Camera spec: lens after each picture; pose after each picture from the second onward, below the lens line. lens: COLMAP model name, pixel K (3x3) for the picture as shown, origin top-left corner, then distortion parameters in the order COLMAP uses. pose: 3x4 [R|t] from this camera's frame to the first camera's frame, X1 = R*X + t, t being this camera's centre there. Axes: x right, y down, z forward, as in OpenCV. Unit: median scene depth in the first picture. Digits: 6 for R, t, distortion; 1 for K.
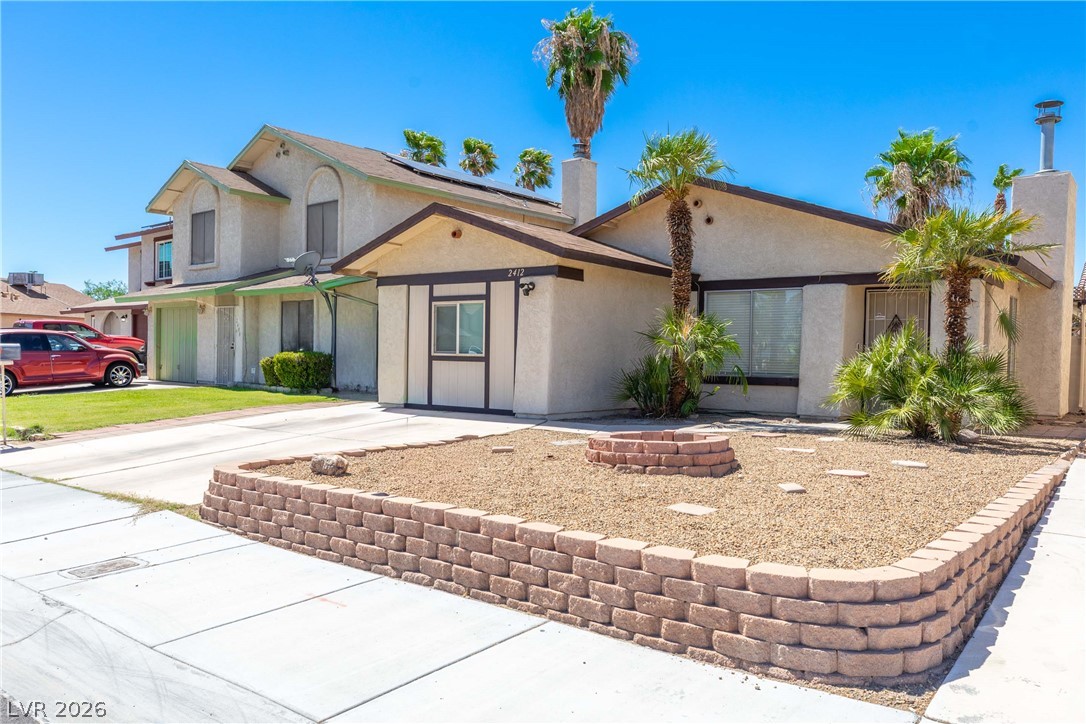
lens RADIAL K [[780.9, 0, 543.4], [0, 780.9, 358.3], [0, 0, 1]] dist [0.009798, -0.002469]
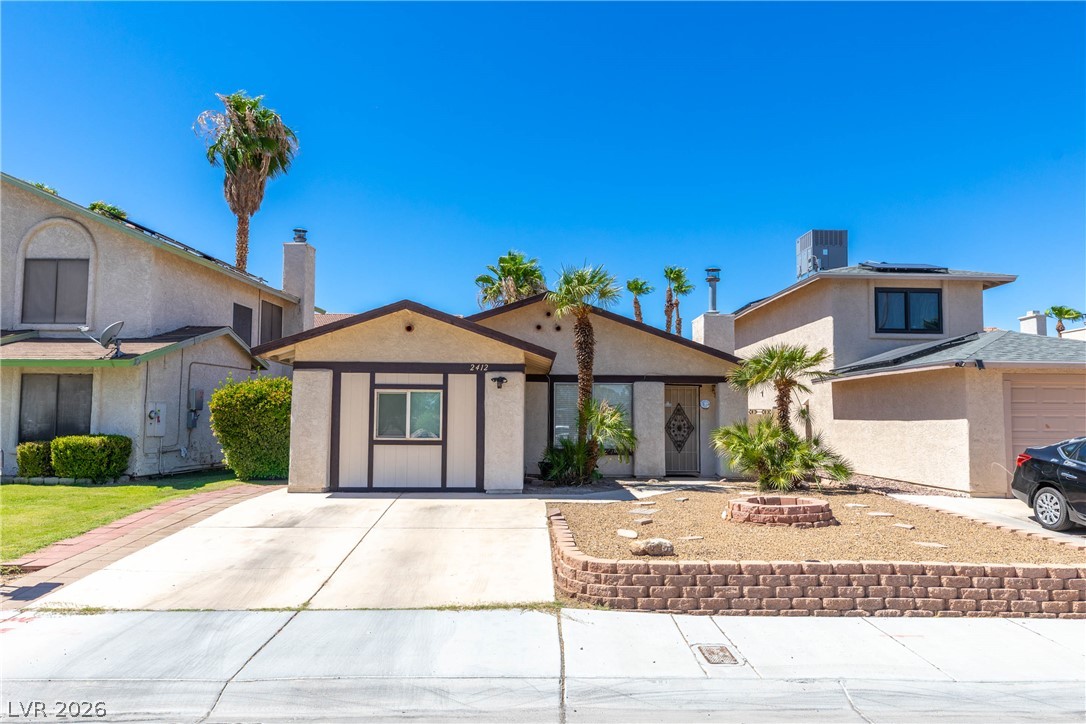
lens RADIAL K [[691.1, 0, 545.0], [0, 691.1, 363.8], [0, 0, 1]] dist [0.022151, -0.004309]
pose [[0.793066, 0.037274, 0.607994, -0.538493], [0.010156, 0.997178, -0.074381, -0.034835], [-0.609051, 0.065164, 0.790450, 0.117505]]
